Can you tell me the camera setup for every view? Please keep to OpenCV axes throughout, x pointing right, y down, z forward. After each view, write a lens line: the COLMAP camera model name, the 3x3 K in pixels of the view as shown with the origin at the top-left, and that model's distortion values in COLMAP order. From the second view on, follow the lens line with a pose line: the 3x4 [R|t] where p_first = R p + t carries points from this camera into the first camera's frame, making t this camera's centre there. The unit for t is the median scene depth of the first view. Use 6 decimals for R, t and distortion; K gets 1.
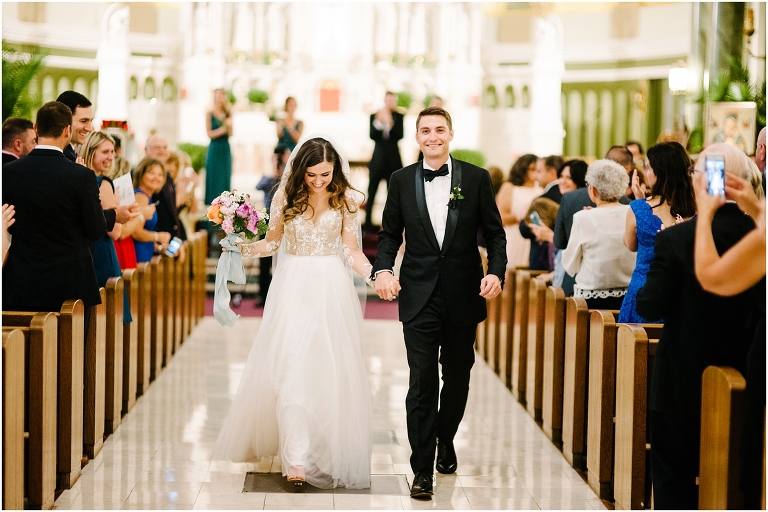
lens RADIAL K [[1842.5, 0, 384.0], [0, 1842.5, 256.0], [0, 0, 1]] dist [0.023539, 0.103909]
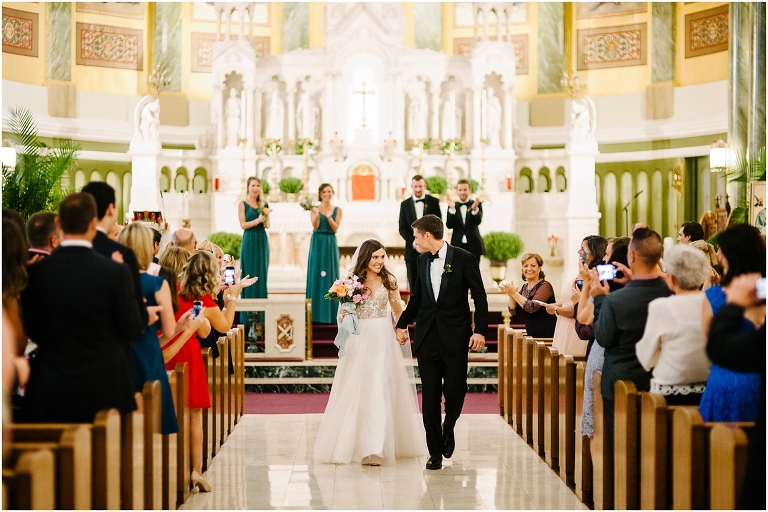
lens RADIAL K [[1381.8, 0, 384.0], [0, 1381.8, 256.0], [0, 0, 1]] dist [0.049799, 0.144717]
pose [[0.999251, -0.025000, 0.029541, -0.042228], [0.025947, 0.999147, -0.032115, -0.023369], [-0.028713, 0.032858, 0.999048, 0.256949]]
